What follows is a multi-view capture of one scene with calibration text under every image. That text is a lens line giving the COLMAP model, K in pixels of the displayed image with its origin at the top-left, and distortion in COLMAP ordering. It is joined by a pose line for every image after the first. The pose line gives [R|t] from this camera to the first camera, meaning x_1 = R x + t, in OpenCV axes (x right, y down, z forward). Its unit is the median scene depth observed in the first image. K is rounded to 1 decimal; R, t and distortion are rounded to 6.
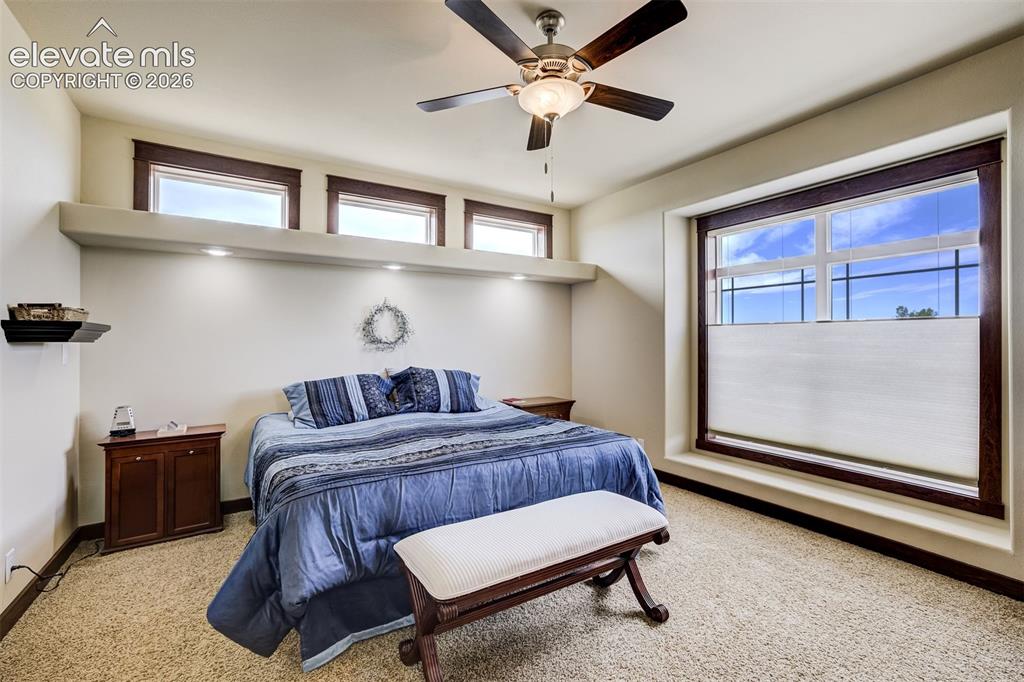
lens RADIAL K [[440.5, 0, 504.7], [0, 440.5, 335.0], [0, 0, 1]] dist [-0.016619, 0.005316]
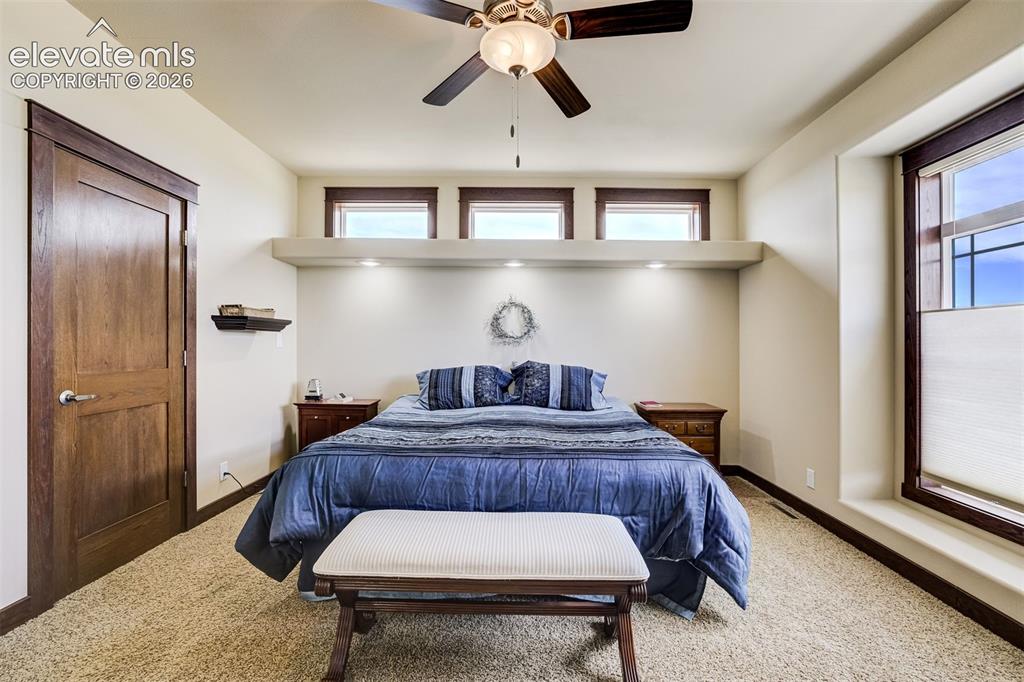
lens RADIAL K [[440.5, 0, 515.4], [0, 440.5, 336.9], [0, 0, 1]] dist [-0.016619, 0.005316]
pose [[0.839651, 0.003257, -0.543117, 0.306963], [-0.006386, 0.999972, -0.003877, 0.020452], [0.543089, 0.006724, 0.839648, 0.121149]]
